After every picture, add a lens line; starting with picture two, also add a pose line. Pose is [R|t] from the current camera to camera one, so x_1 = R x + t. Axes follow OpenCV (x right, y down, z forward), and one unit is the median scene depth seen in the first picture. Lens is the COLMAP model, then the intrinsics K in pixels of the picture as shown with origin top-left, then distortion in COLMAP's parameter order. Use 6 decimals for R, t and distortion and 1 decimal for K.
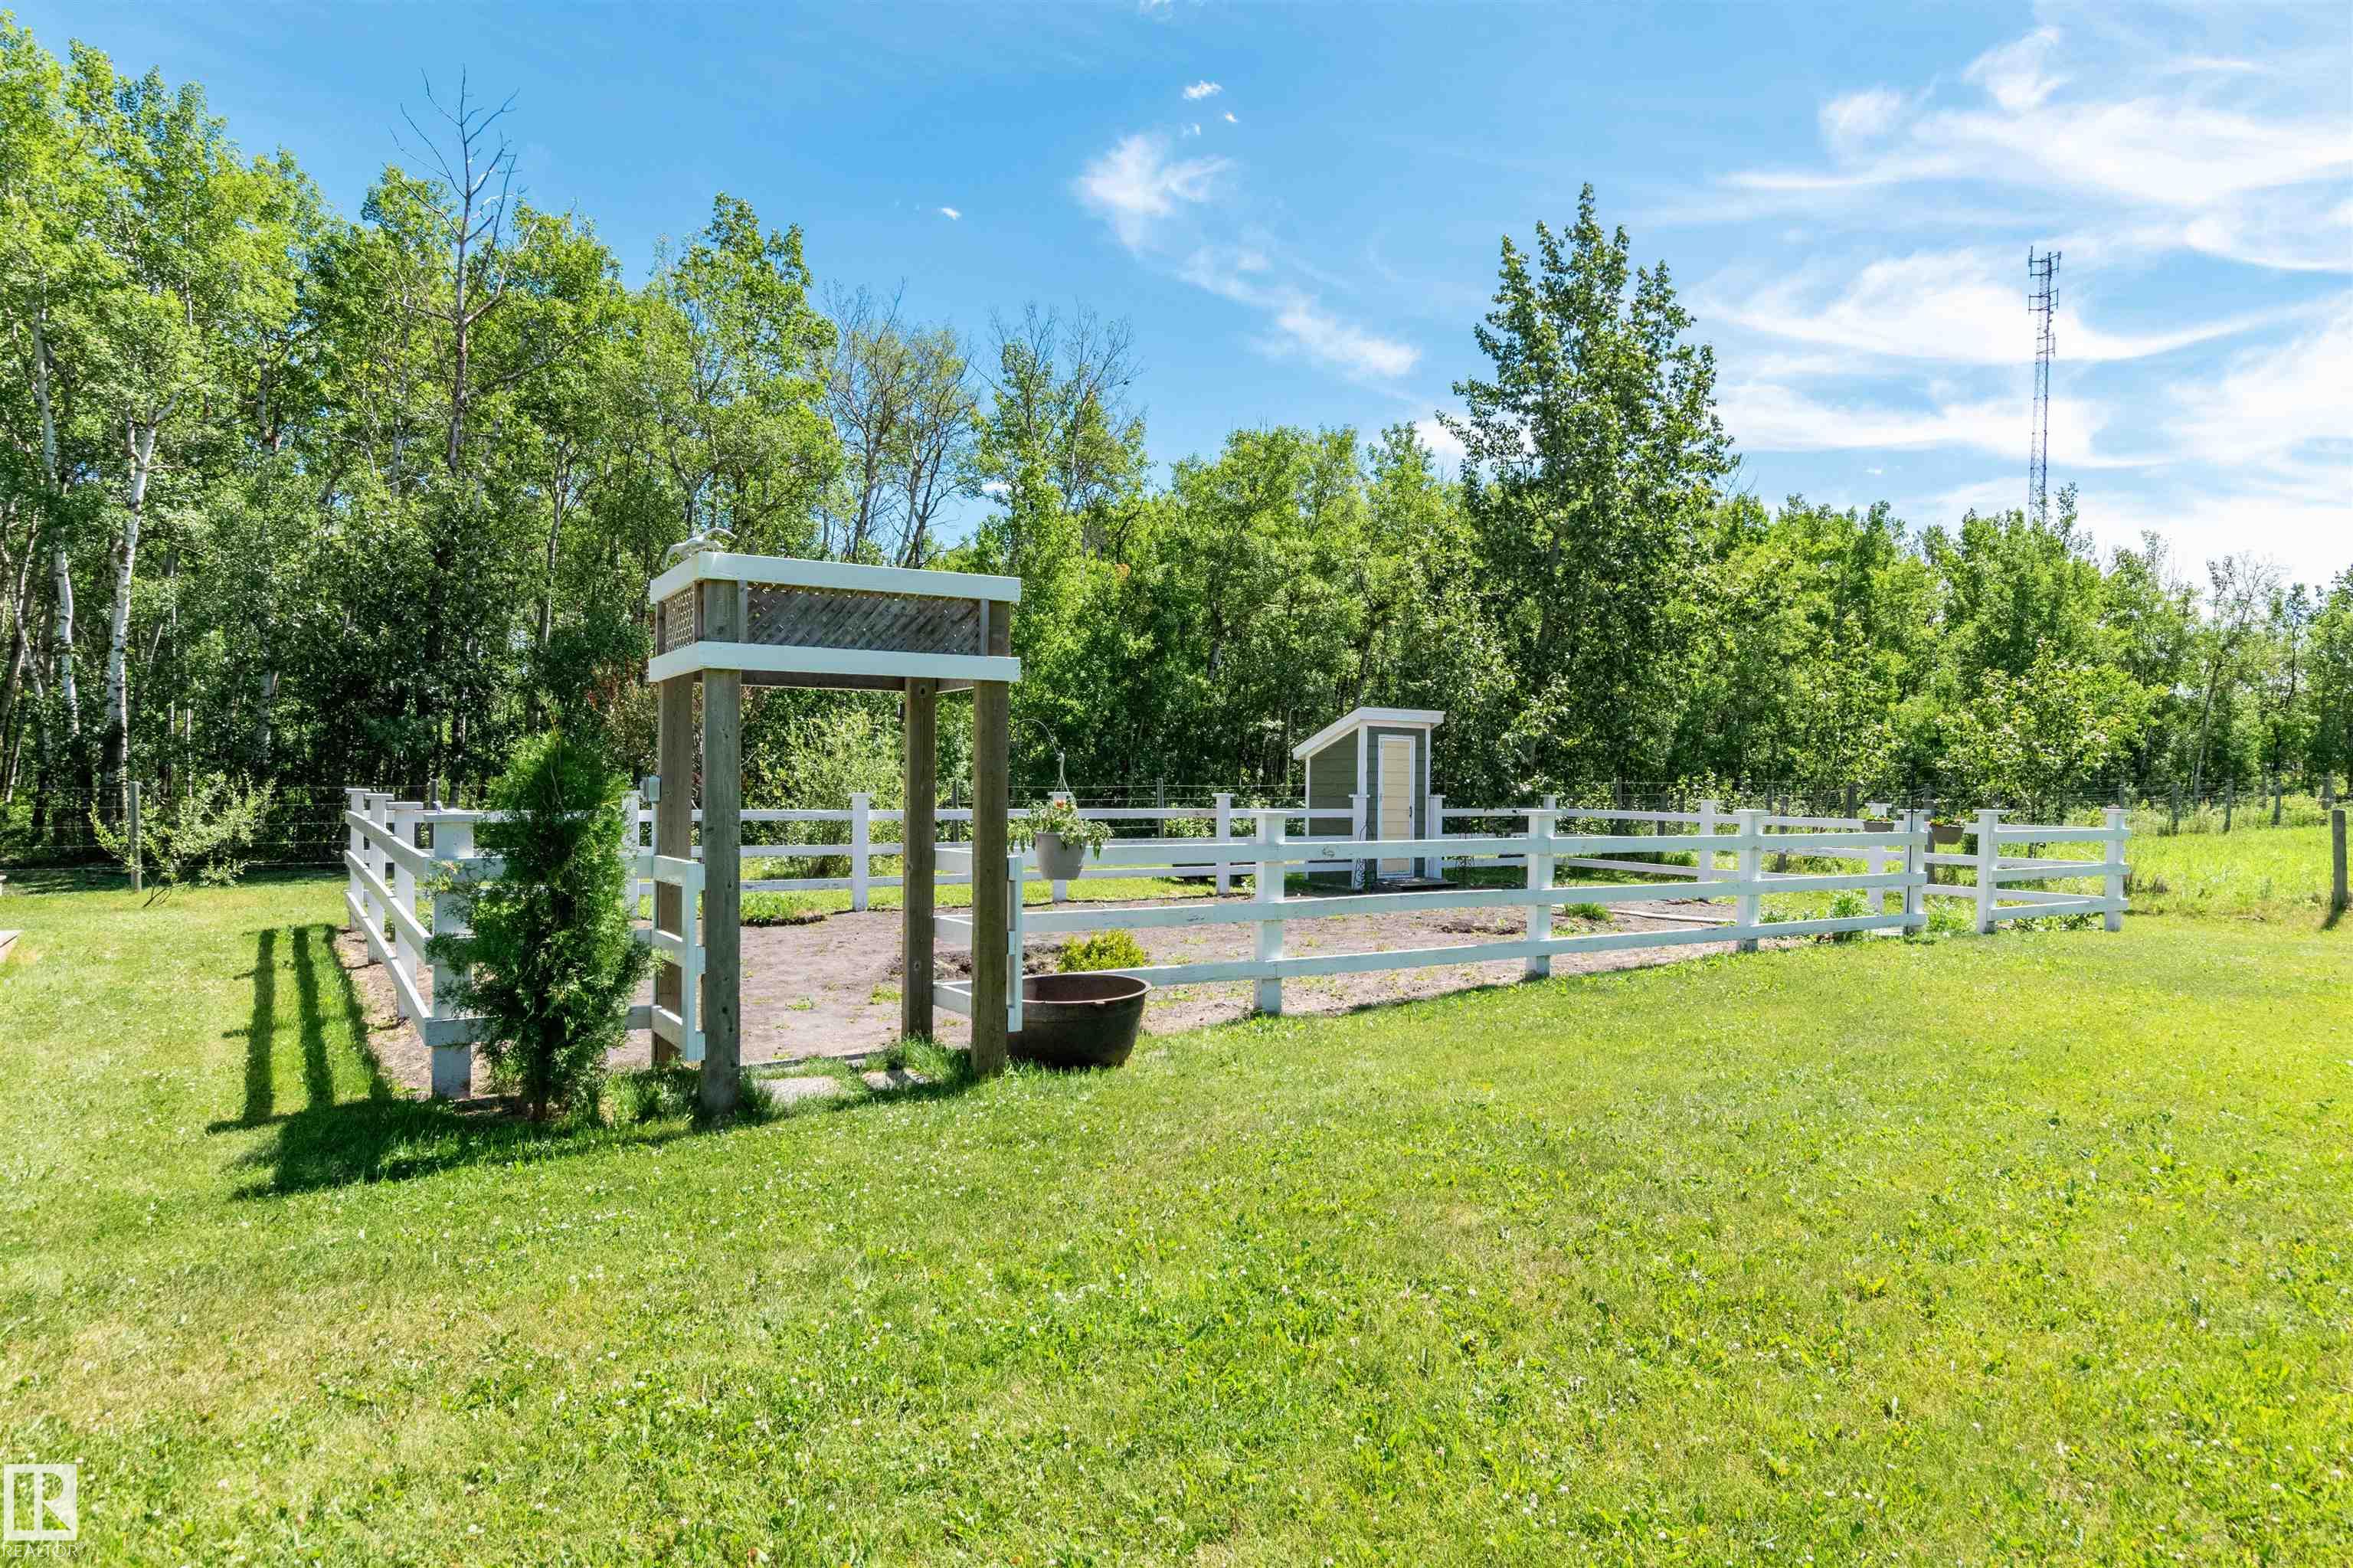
lens RADIAL K [[1366.2, 0, 1176.5], [0, 1366.2, 784.0], [0, 0, 1]] dist [-0.004628, -0.003470]
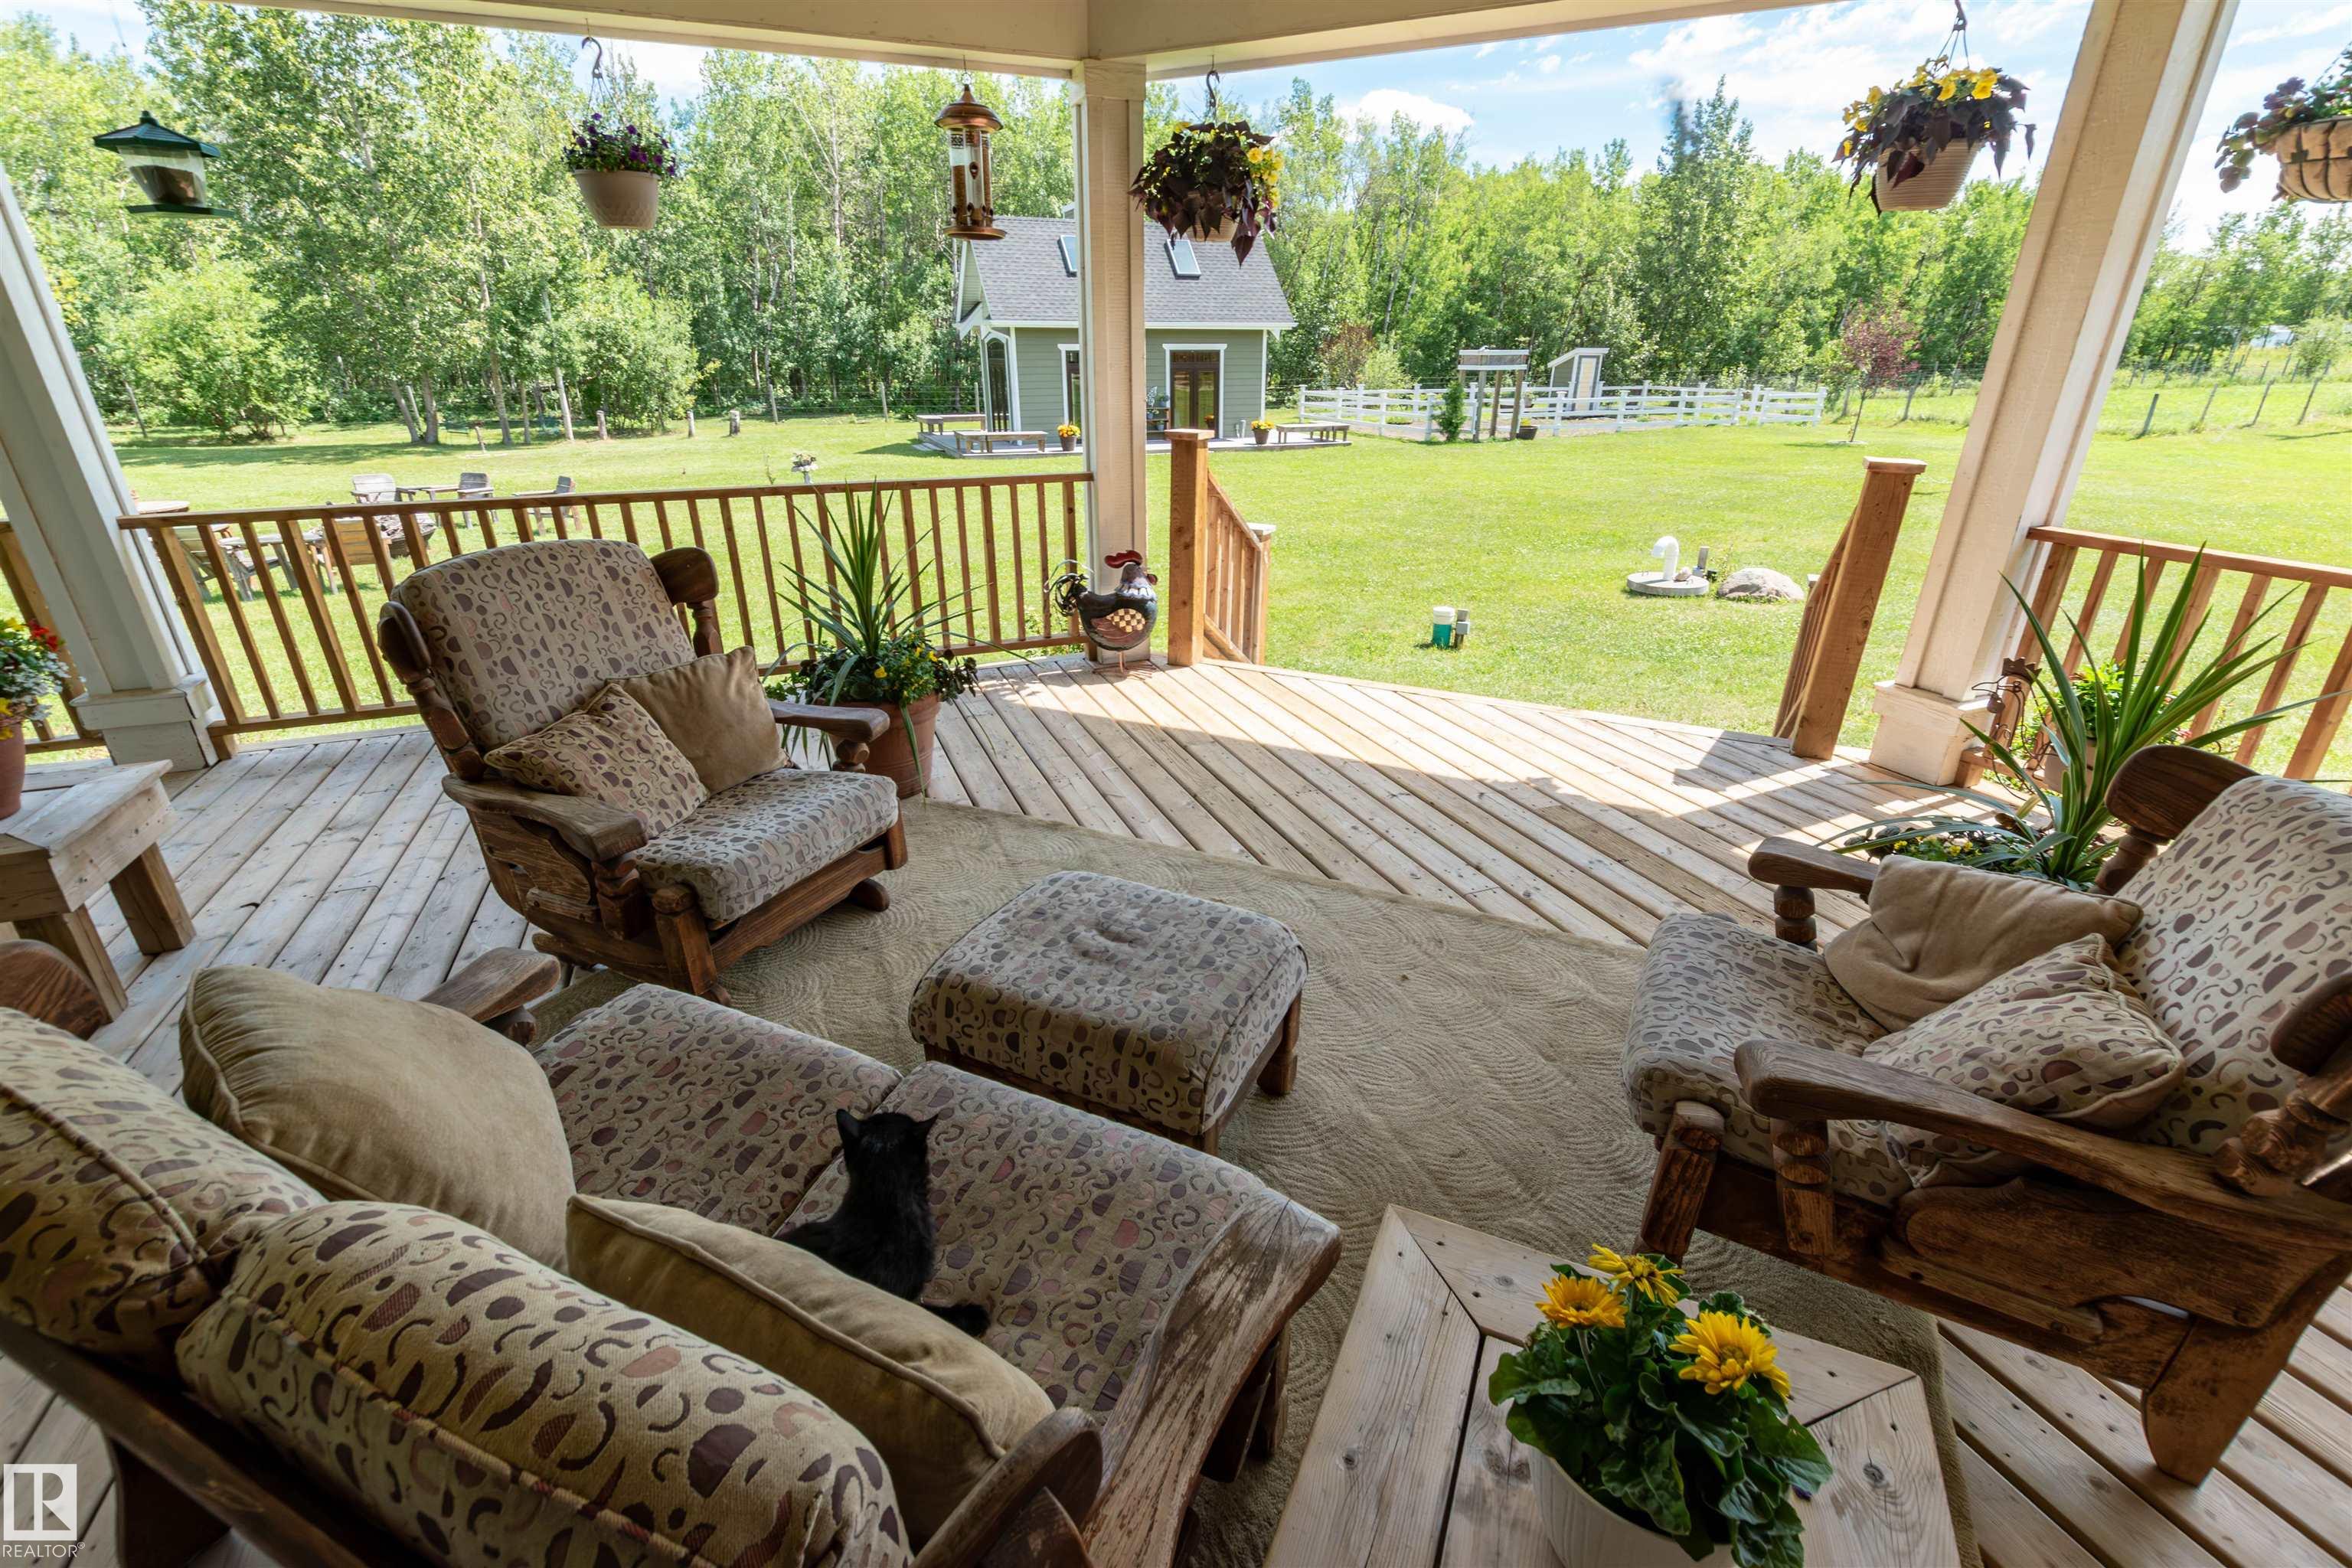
lens RADIAL K [[1077.7, 0, 1133.0], [0, 1077.7, 764.4], [0, 0, 1]] dist [0.000498, -0.001052]
pose [[0.978218, 0.073980, -0.193950, -0.454963], [0.003001, 0.929200, 0.369565, -0.142606], [0.207559, -0.362097, 0.908738, -2.594730]]
